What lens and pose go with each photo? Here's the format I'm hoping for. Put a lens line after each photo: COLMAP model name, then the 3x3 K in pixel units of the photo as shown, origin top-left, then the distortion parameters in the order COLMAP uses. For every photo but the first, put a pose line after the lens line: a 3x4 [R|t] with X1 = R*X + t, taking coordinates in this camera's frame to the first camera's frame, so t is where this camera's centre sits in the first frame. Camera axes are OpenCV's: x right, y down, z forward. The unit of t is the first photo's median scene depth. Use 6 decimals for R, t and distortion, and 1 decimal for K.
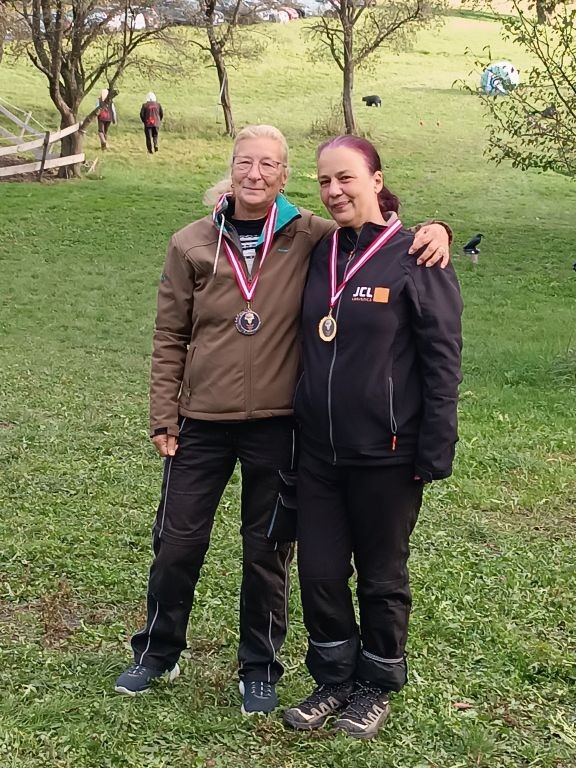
lens RADIAL K [[1673.0, 0, 288.0], [0, 1673.0, 384.0], [0, 0, 1]] dist [0.193041, -1.149265]
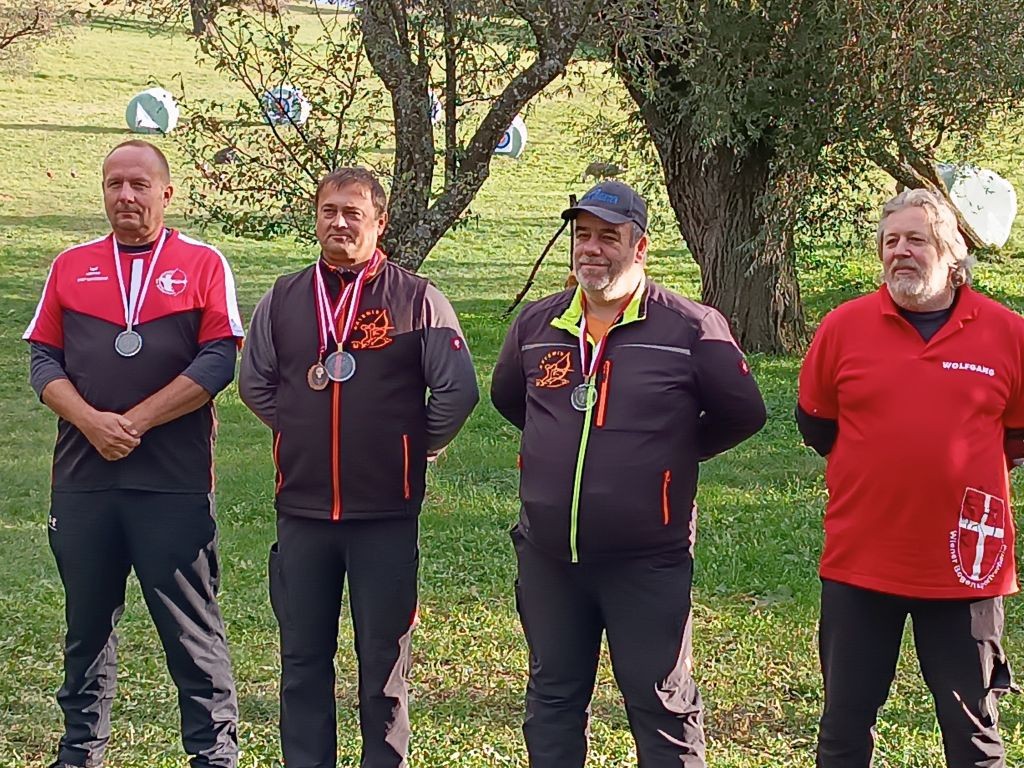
lens RADIAL K [[2344.6, 0, 512.0], [0, 2344.6, 384.0], [0, 0, 1]] dist [0.275006, -1.904741]
pose [[0.961241, -0.052309, 0.270701, -0.009758], [0.069320, 0.996150, -0.053661, 0.001160], [-0.266852, 0.070346, 0.961167, -0.012680]]
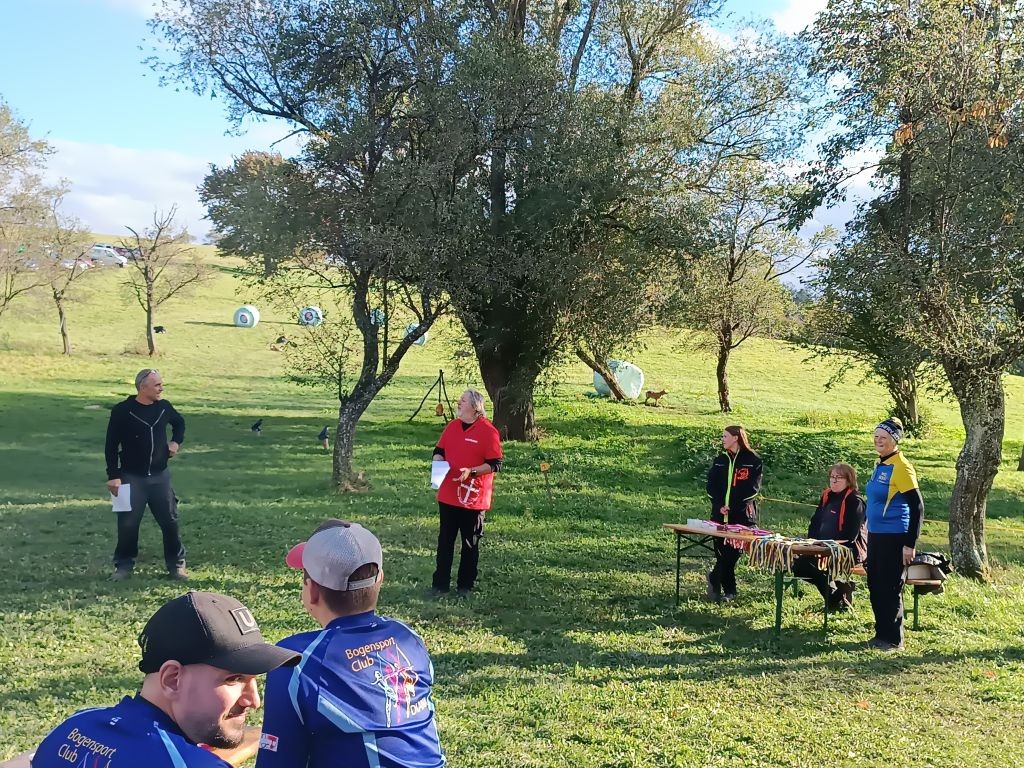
lens RADIAL K [[1225.0, 0, 512.0], [0, 1225.0, 384.0], [0, 0, 1]] dist [0.082338, -0.200098]
pose [[0.939545, 0.001595, 0.342422, -0.039046], [0.038476, 0.993164, -0.110200, 0.012048], [-0.340257, 0.116713, 0.933061, -0.137521]]
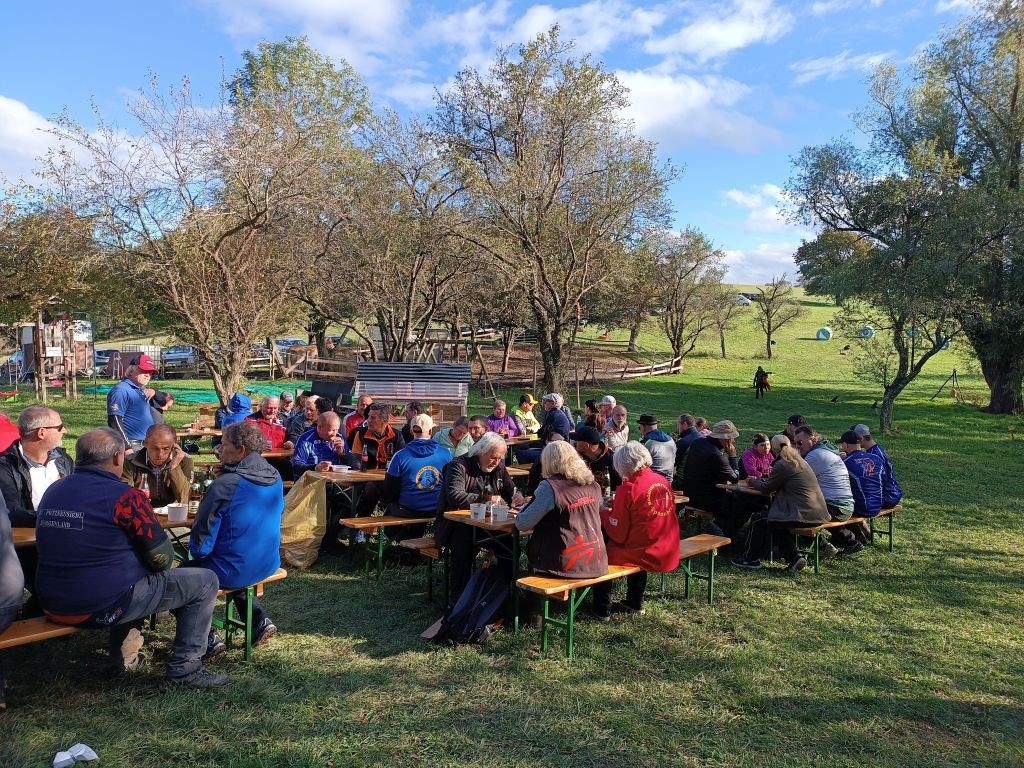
lens RADIAL K [[753.8, 0, 529.4], [0, 753.8, 381.8], [0, 0, 1]] dist [0.055727, -0.049760]
pose [[0.974030, 0.014720, -0.225939, -0.066419], [-0.037466, 0.994606, -0.096719, 0.022521], [0.223296, 0.102673, 0.969328, -0.268792]]
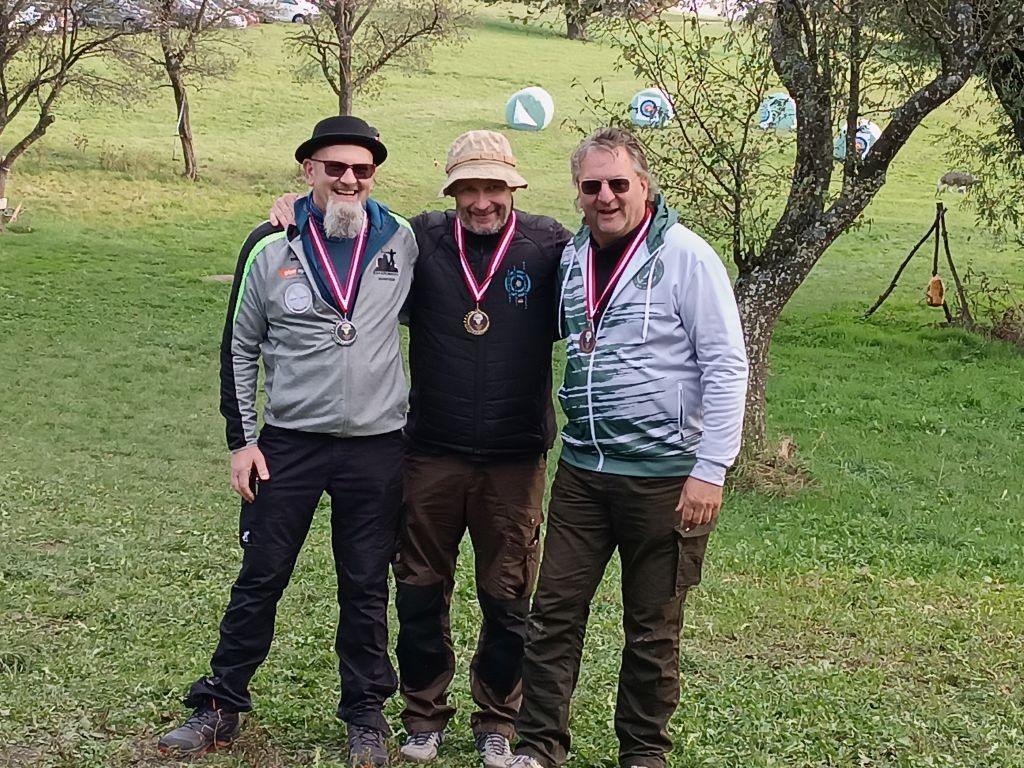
lens RADIAL K [[2230.7, 0, 514.0], [0, 2230.7, 387.5], [0, 0, 1]] dist [0.193041, -1.149265]
pose [[0.991802, 0.000818, 0.127778, -0.019340], [0.005951, 0.998599, -0.052586, 0.001620], [-0.127642, 0.052916, 0.990408, -0.018011]]
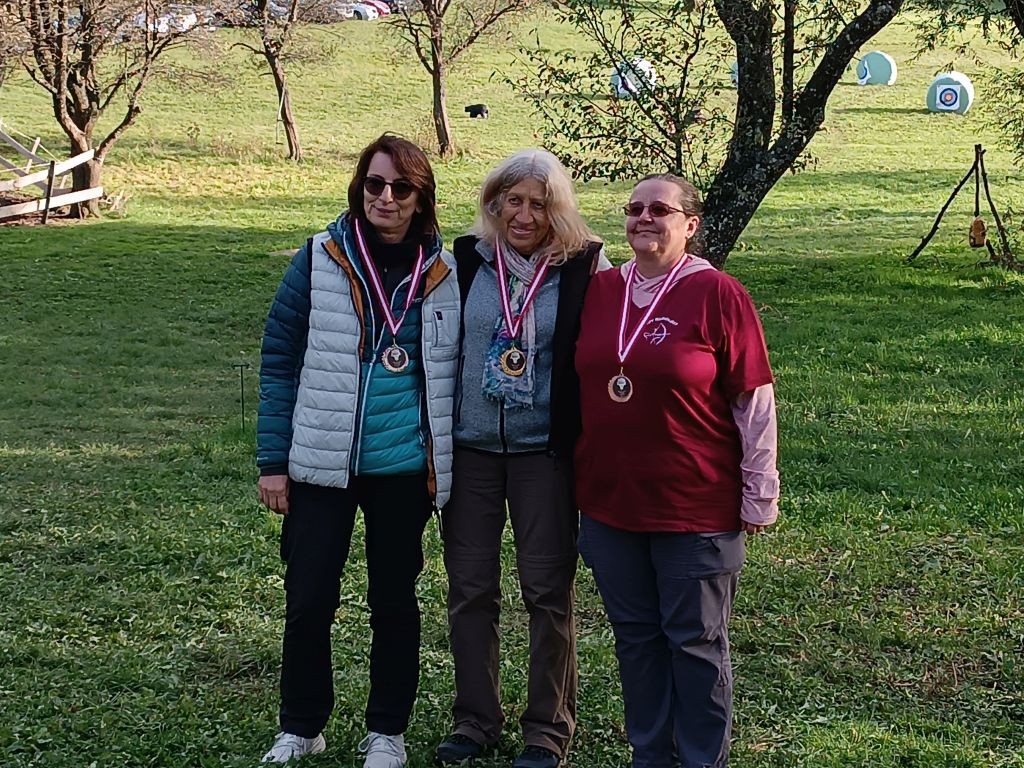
lens RADIAL K [[2060.5, 0, 526.8], [0, 2060.5, 403.9], [0, 0, 1]] dist [0.209168, -1.249046]
pose [[0.997471, -0.044367, 0.055531, 0.016677], [0.045908, 0.998586, -0.026801, 0.001290], [-0.054264, 0.029283, 0.998097, 0.006654]]
